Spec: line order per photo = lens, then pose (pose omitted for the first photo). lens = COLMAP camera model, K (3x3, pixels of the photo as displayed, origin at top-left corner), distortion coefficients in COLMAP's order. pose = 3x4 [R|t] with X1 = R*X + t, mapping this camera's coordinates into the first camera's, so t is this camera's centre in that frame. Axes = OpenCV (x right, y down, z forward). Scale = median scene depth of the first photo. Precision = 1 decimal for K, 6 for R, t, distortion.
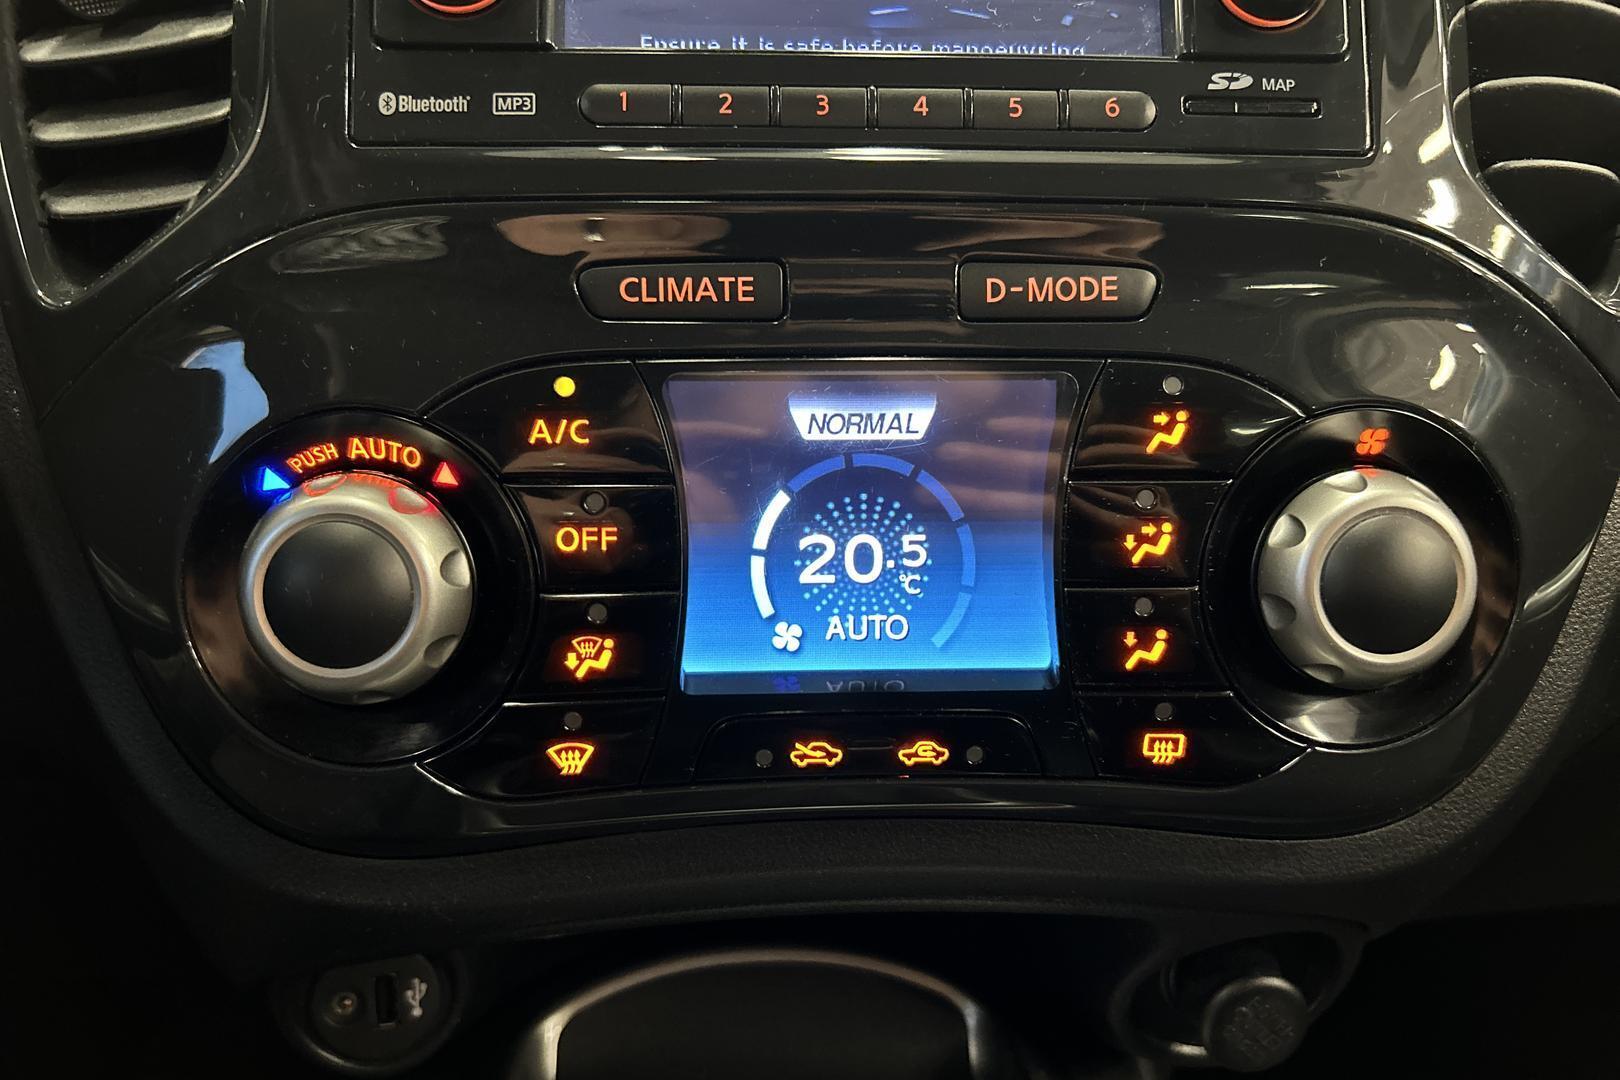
lens RADIAL K [[1245.1, 0, 822.9], [0, 1245.1, 522.0], [0, 0, 1]] dist [0.025400, -0.027323]
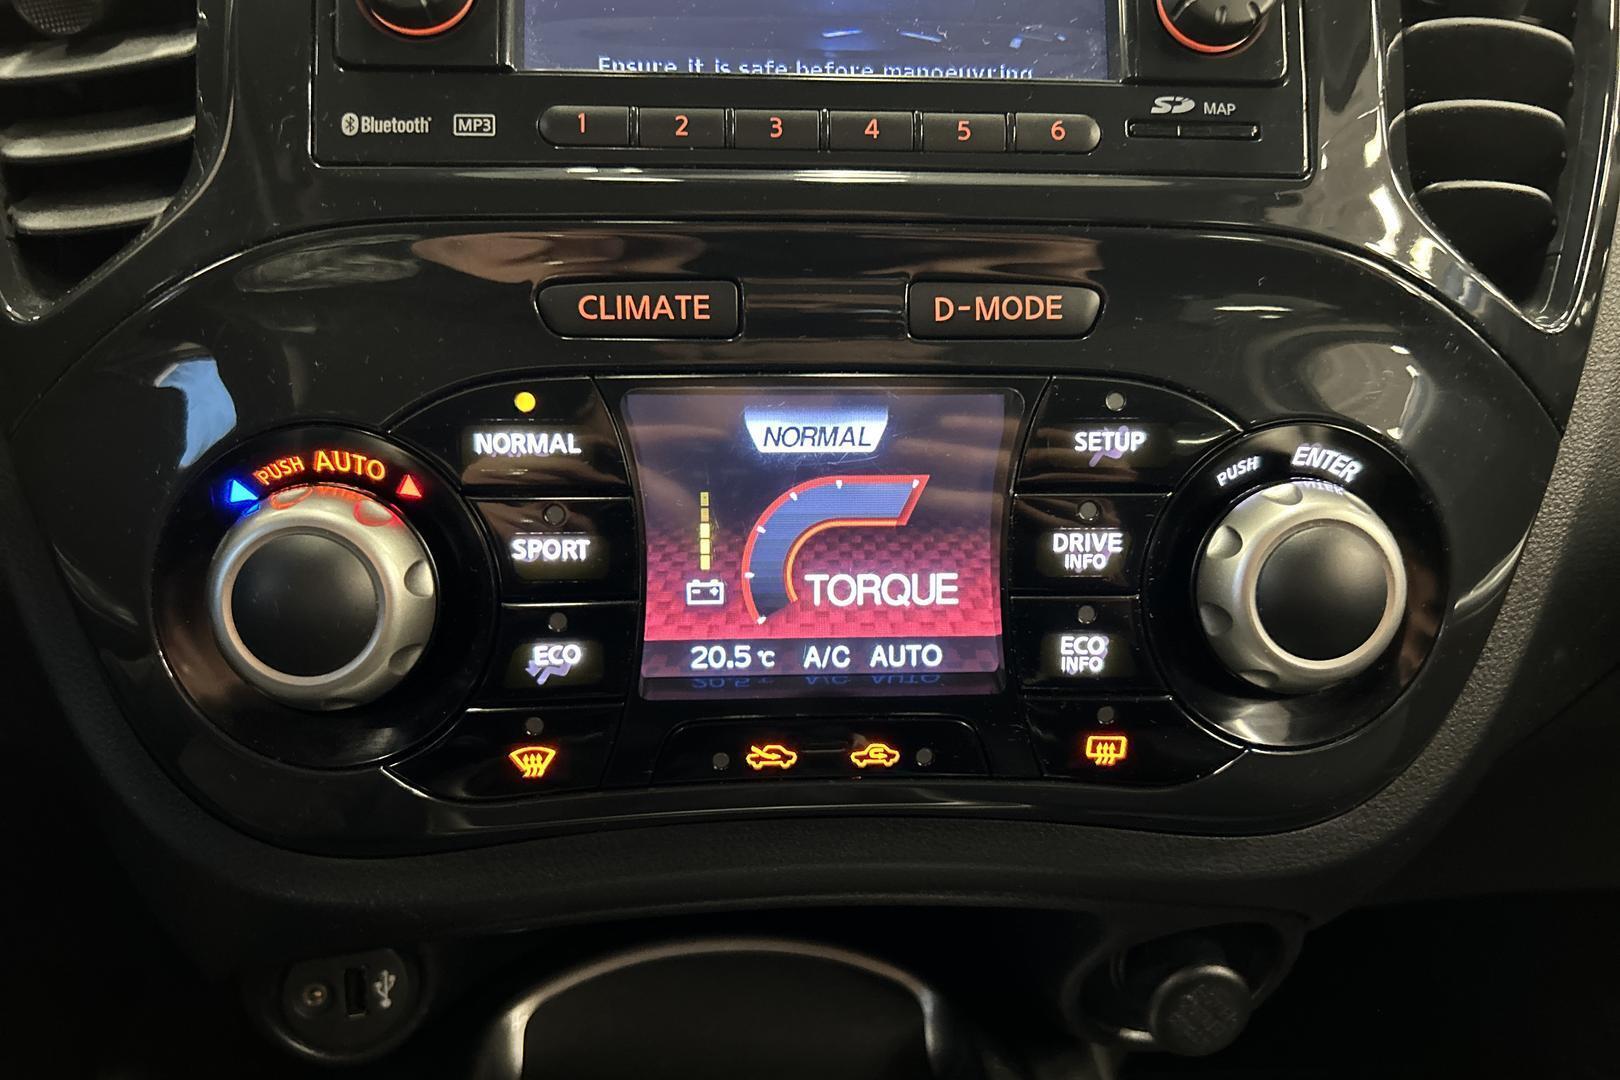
lens RADIAL K [[1245.1, 0, 810.4], [0, 1245.1, 531.2], [0, 0, 1]] dist [0.025400, -0.027323]
pose [[0.999909, 0.000100, 0.013523, 0.013171], [-0.000356, 0.999820, 0.018978, -0.020498], [-0.013519, -0.018981, 0.999728, -0.030624]]
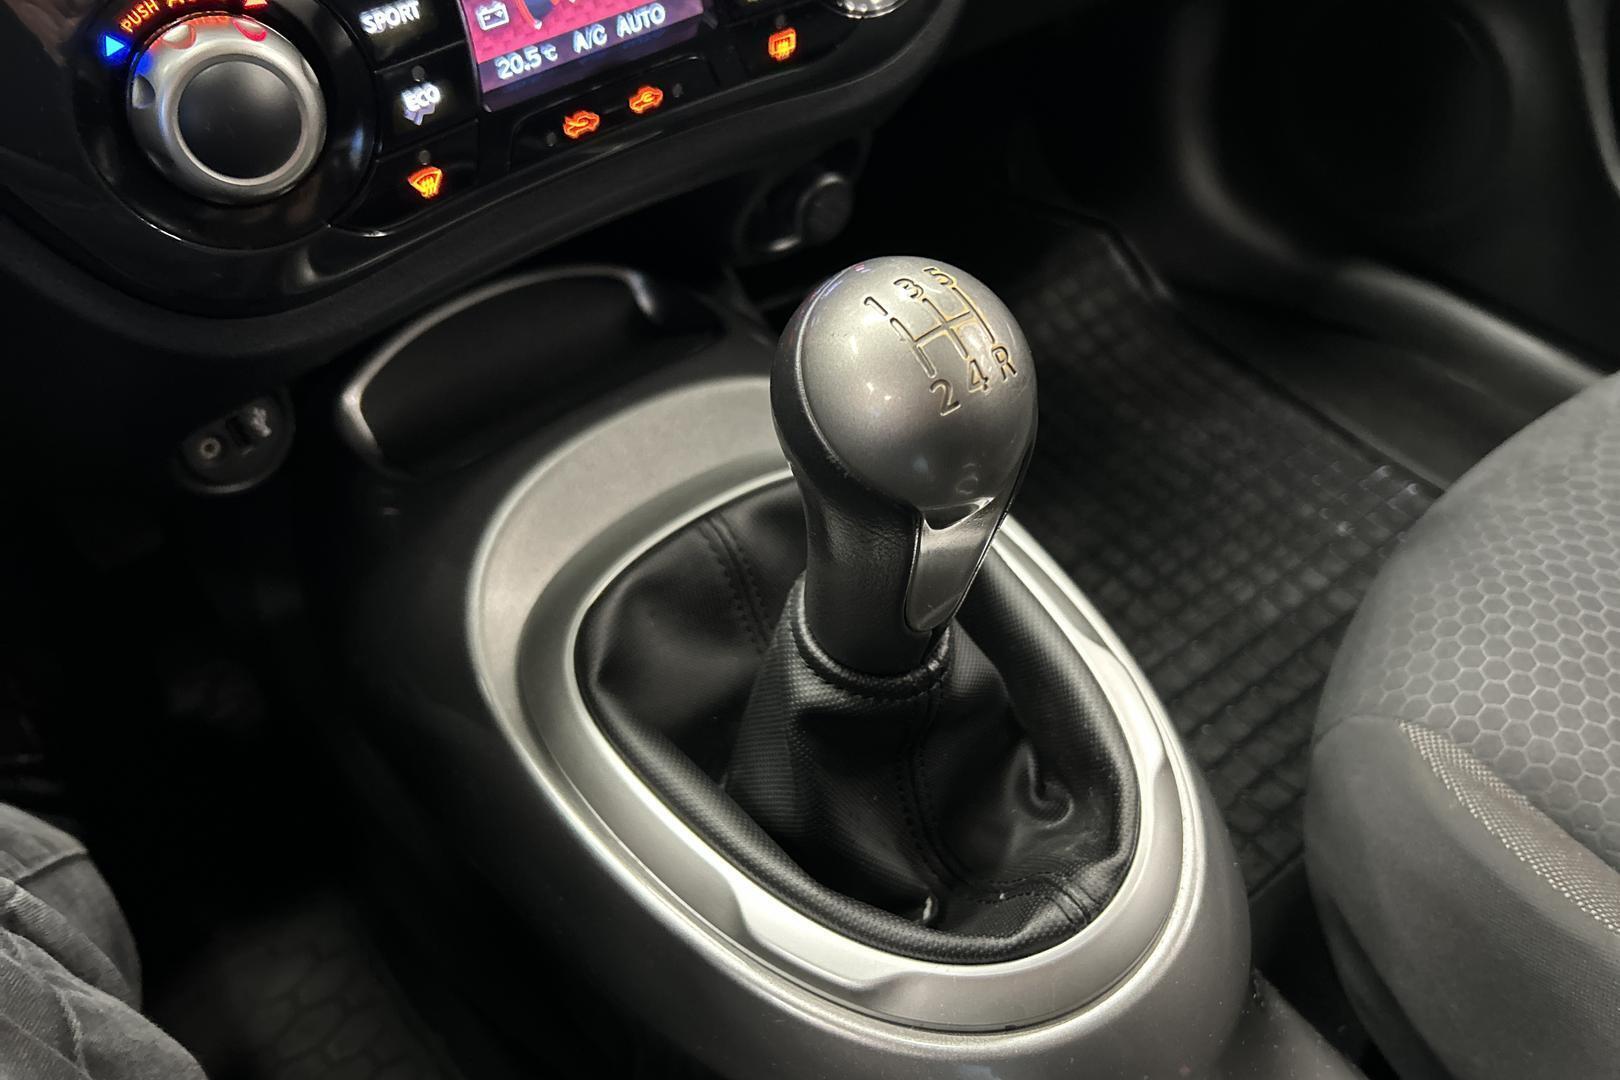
lens RADIAL K [[1245.1, 0, 805.0], [0, 1245.1, 528.4], [0, 0, 1]] dist [0.025400, -0.027323]
pose [[0.845131, -0.429589, 0.318129, -0.452813], [0.200633, 0.806529, 0.556109, -0.191825], [-0.495479, -0.406157, 0.767813, -0.439925]]
